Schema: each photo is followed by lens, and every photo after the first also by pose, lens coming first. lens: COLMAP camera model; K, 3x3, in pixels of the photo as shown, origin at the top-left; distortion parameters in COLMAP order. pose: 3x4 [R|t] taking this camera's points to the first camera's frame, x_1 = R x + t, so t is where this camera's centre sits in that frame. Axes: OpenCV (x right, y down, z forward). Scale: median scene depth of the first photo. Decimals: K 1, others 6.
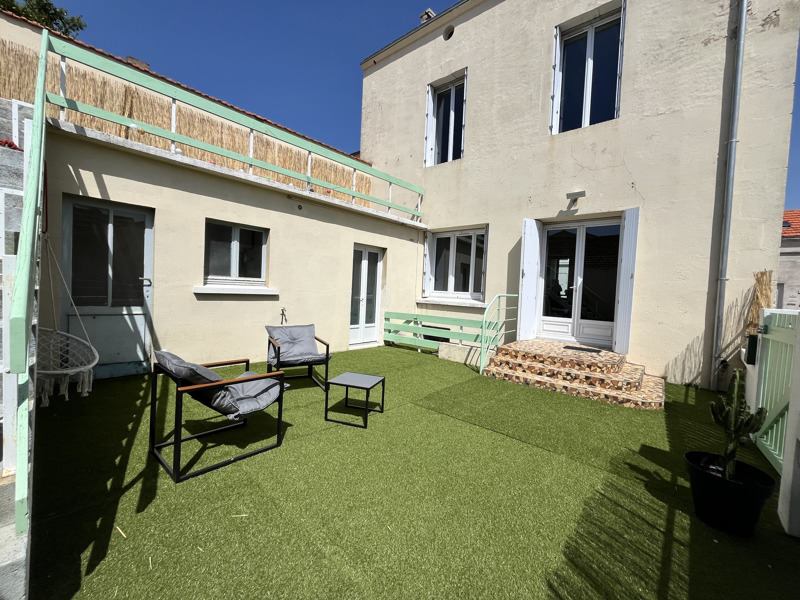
lens RADIAL K [[325.2, 0, 397.6], [0, 325.2, 298.0], [0, 0, 1]] dist [0.002133, 0.000049]
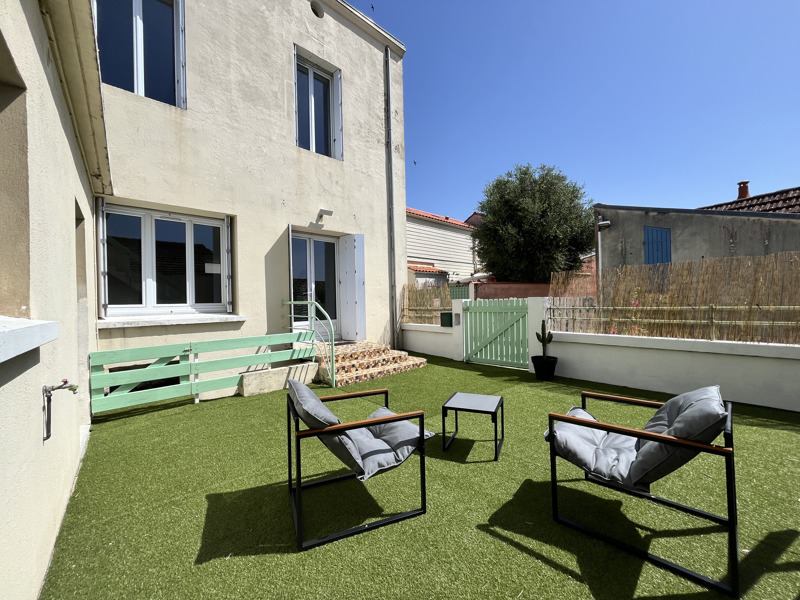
lens RADIAL K [[325.2, 0, 397.6], [0, 325.2, 298.0], [0, 0, 1]] dist [0.002133, 0.000049]
pose [[0.104811, -0.038602, 0.993743, -0.585584], [0.053957, 0.997995, 0.033077, -0.038698], [-0.993027, 0.050153, 0.106684, 0.643422]]
